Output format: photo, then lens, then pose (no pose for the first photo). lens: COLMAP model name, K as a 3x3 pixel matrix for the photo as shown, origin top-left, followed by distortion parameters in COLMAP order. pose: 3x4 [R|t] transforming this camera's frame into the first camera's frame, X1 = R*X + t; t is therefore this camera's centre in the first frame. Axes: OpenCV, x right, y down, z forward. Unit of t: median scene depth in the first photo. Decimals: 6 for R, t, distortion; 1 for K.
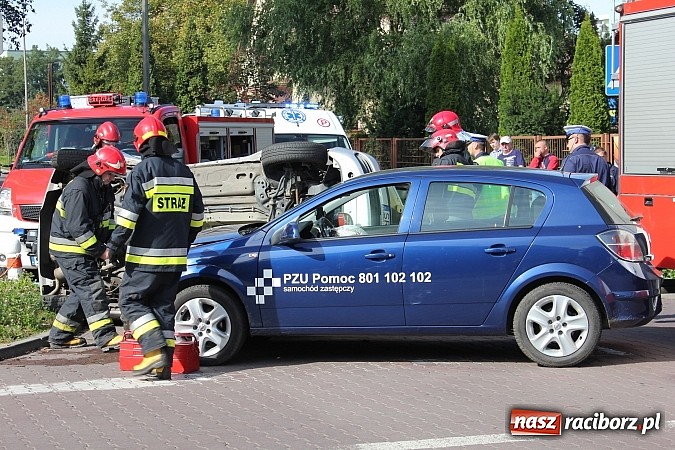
lens RADIAL K [[1495.8, 0, 337.5], [0, 1495.8, 225.0], [0, 0, 1]] dist [0.027309, 0.070553]
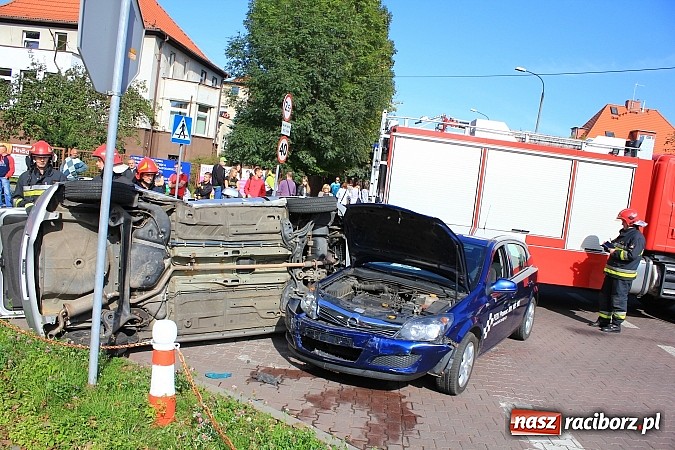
lens RADIAL K [[557.9, 0, 337.0], [0, 557.9, 230.8], [0, 0, 1]] dist [-0.174936, 0.151470]
pose [[0.369097, -0.033659, 0.928781, -0.536161], [-0.079051, 0.994585, 0.067458, -0.065354], [-0.926023, -0.098320, 0.364437, 0.896160]]
